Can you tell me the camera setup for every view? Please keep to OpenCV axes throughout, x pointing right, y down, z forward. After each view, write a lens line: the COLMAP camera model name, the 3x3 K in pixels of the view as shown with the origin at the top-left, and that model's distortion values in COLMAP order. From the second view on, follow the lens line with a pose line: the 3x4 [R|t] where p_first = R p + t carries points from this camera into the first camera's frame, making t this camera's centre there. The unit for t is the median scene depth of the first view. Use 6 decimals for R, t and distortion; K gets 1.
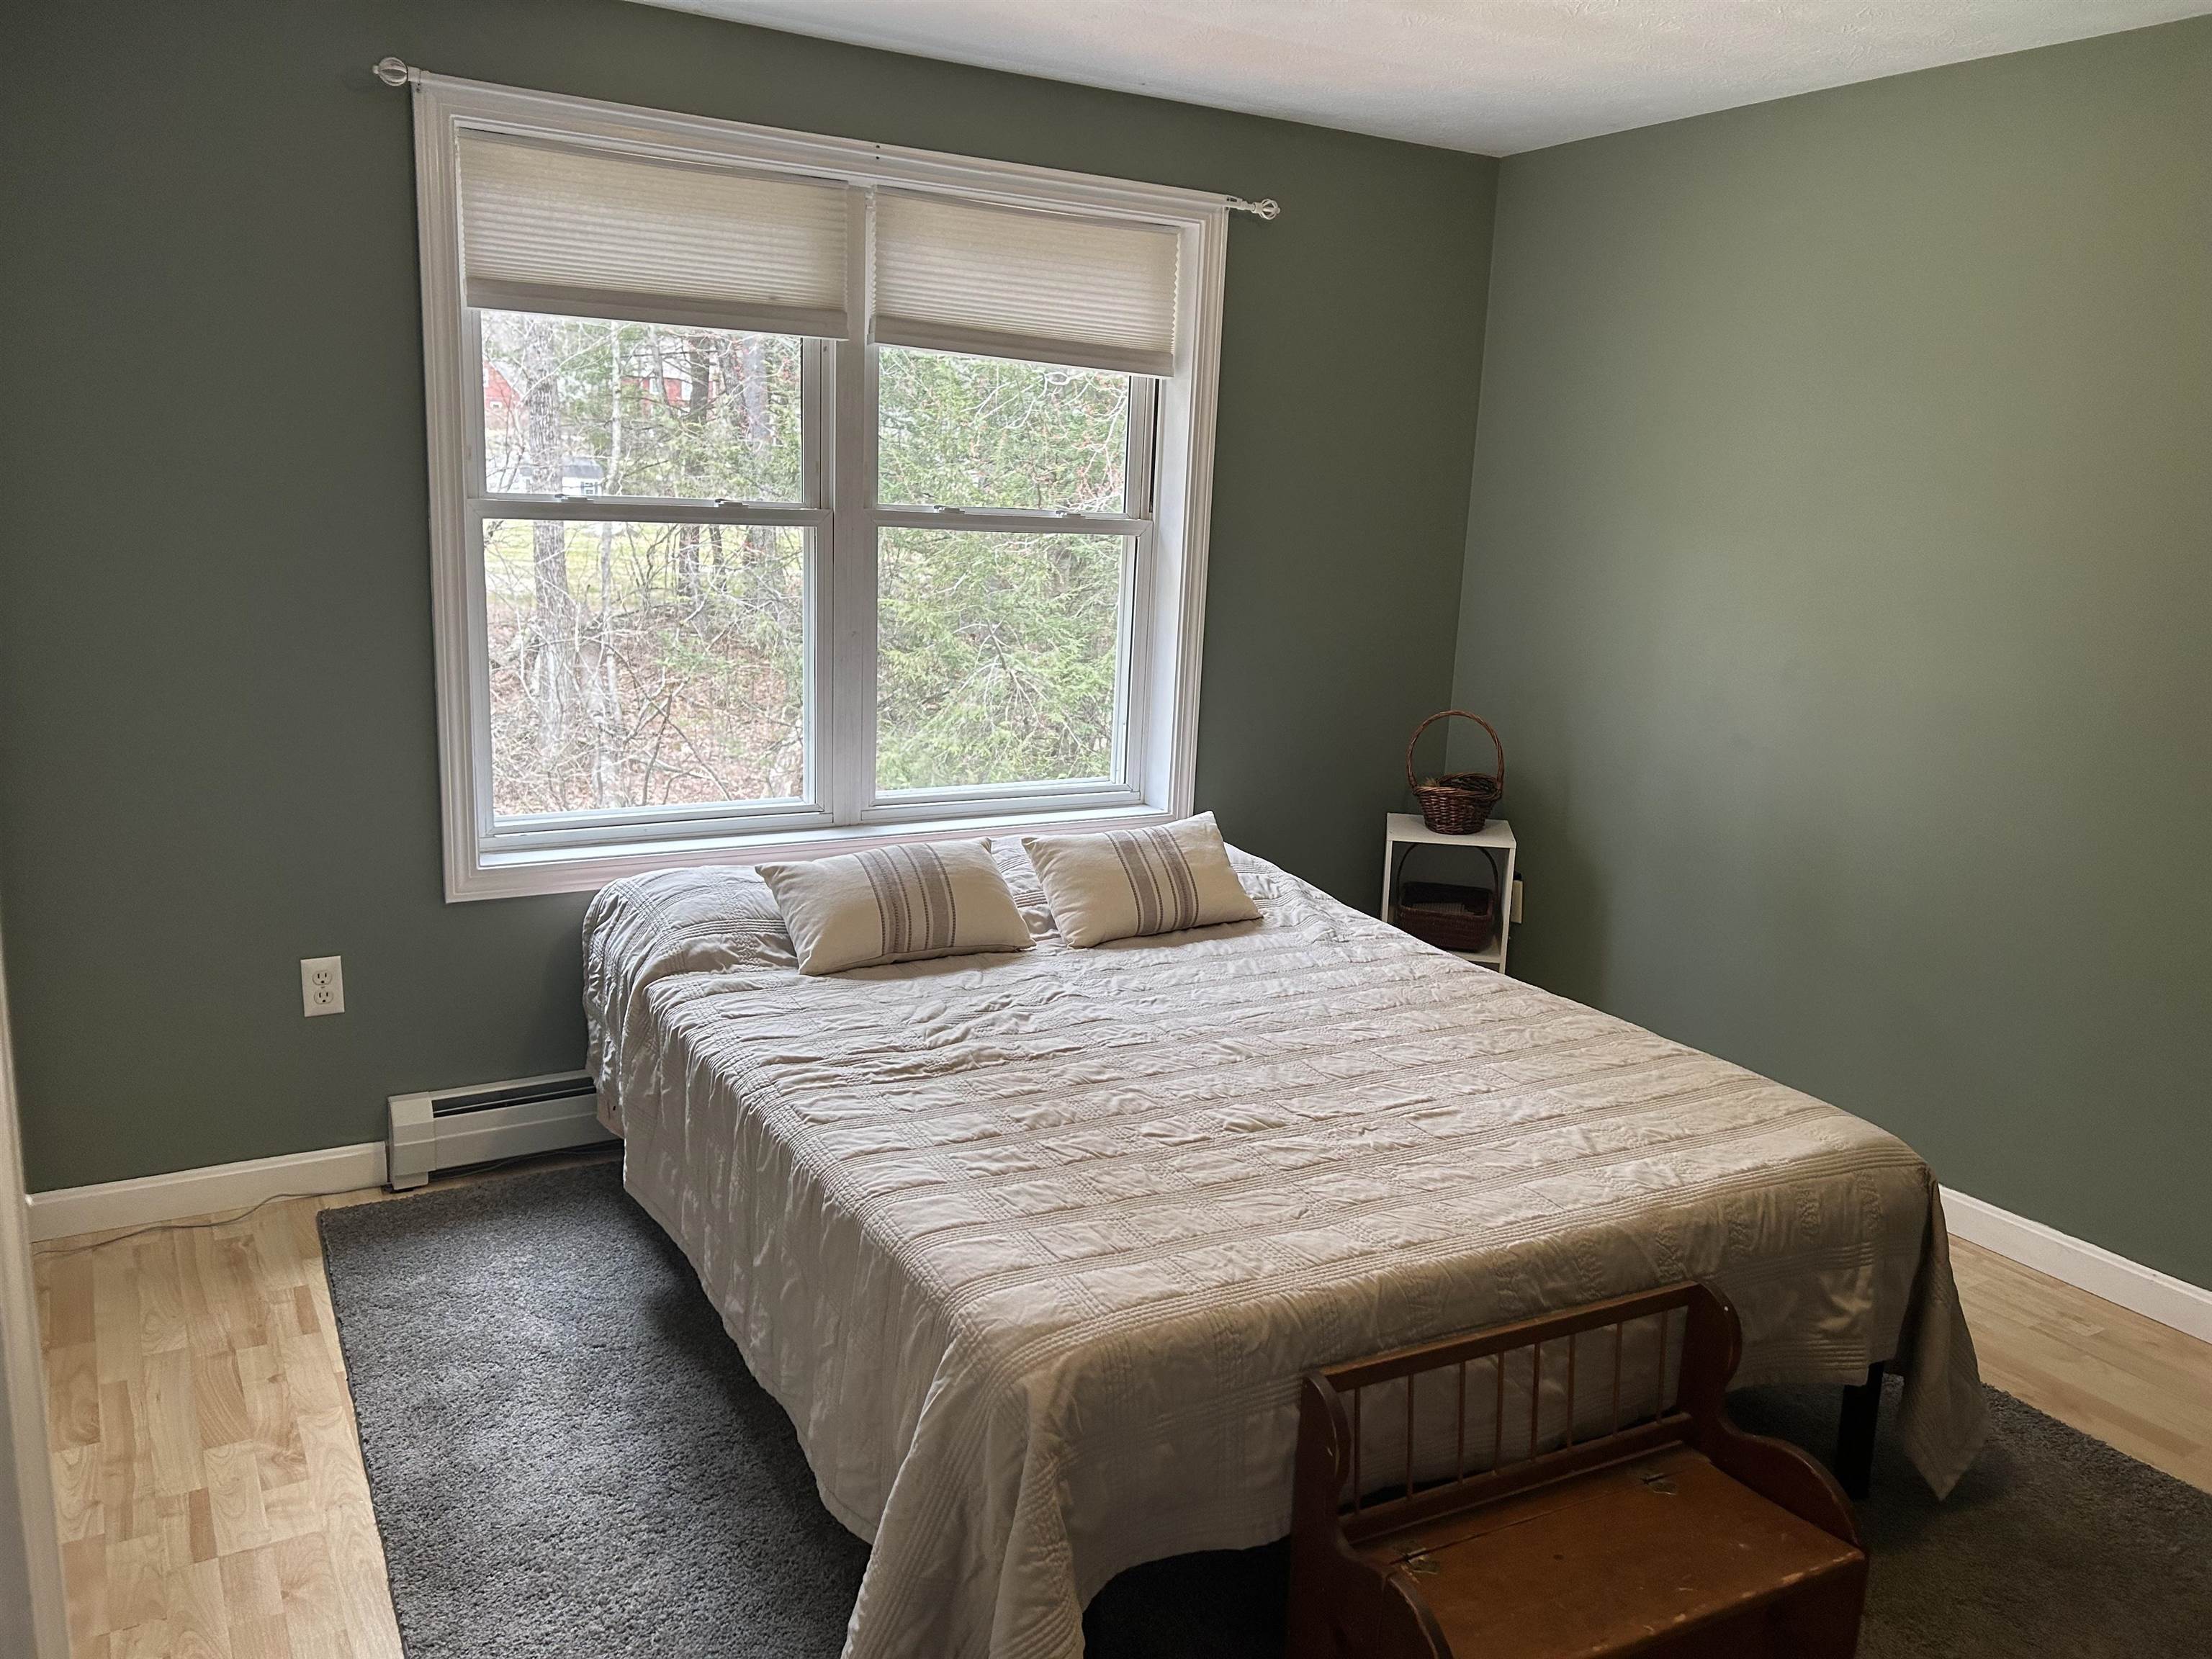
lens RADIAL K [[1655.6, 0, 1100.2], [0, 1655.6, 827.2], [0, 0, 1]] dist [0.119720, -0.155670]
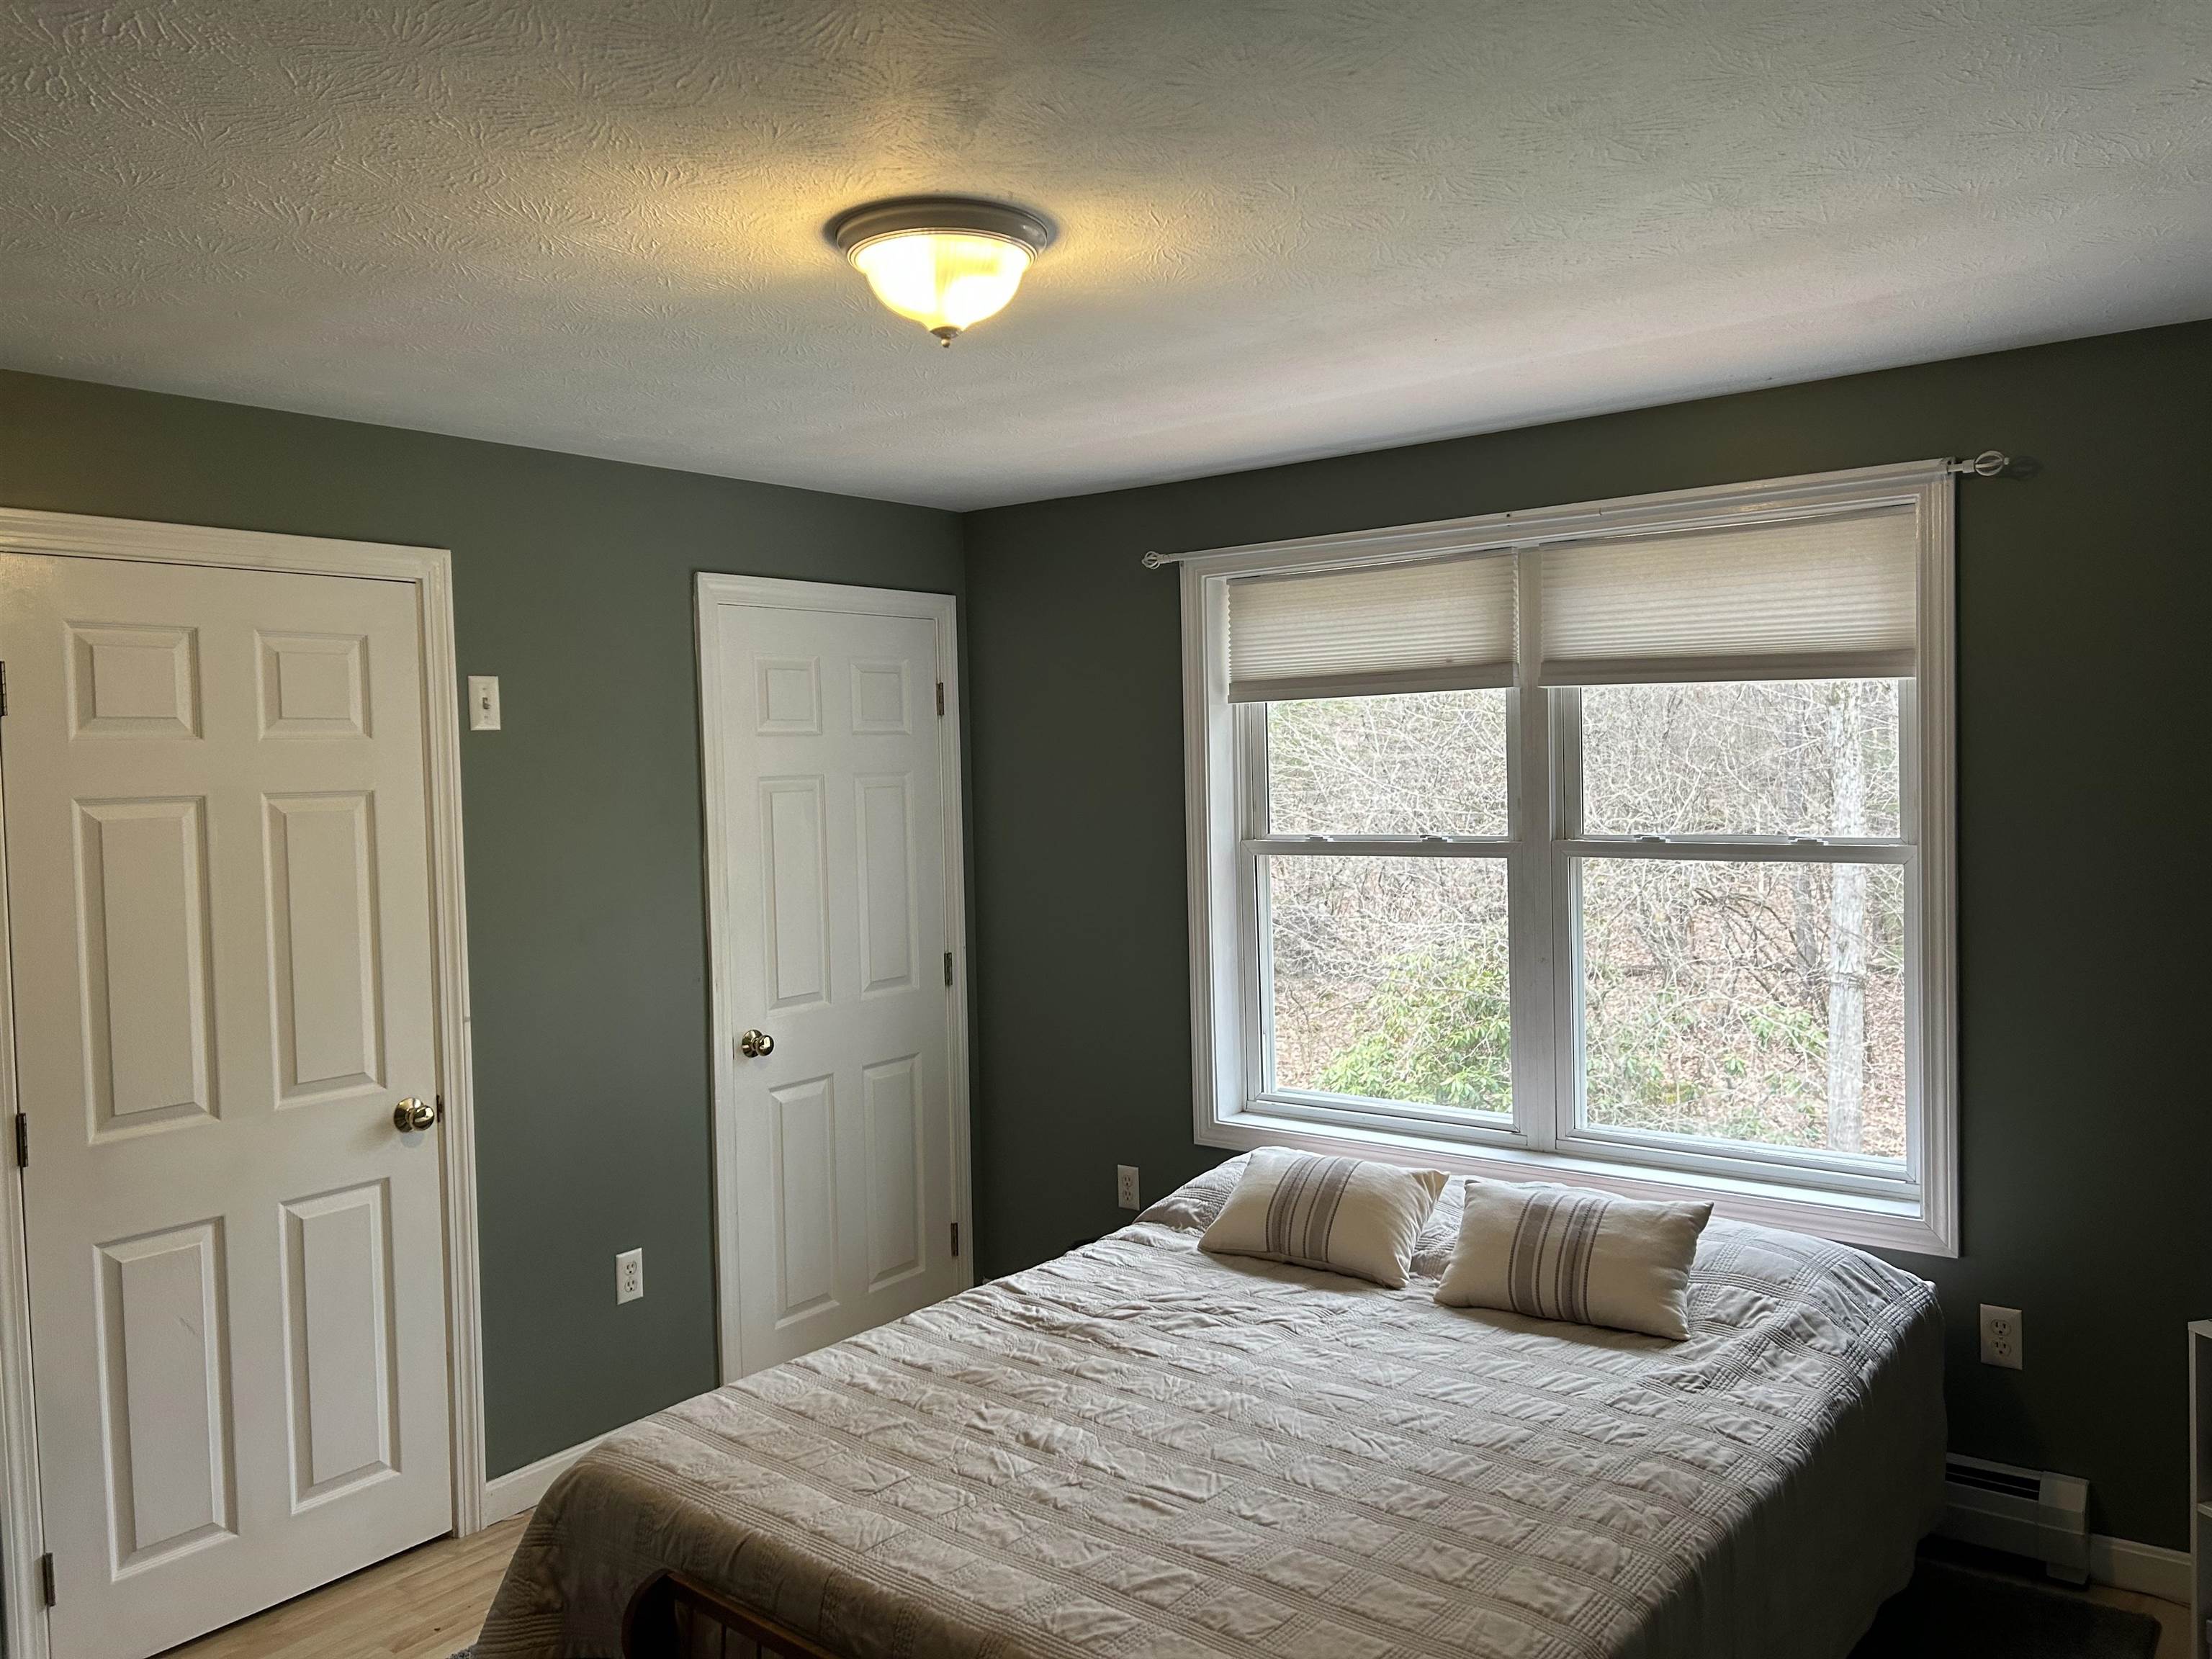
lens RADIAL K [[1655.6, 0, 1100.2], [0, 1655.6, 827.2], [0, 0, 1]] dist [0.119720, -0.155670]
pose [[0.369275, -0.006476, -0.929298, 0.888668], [-0.141244, 0.987967, -0.063011, -0.119581], [0.918524, 0.154526, 0.363917, 0.463577]]
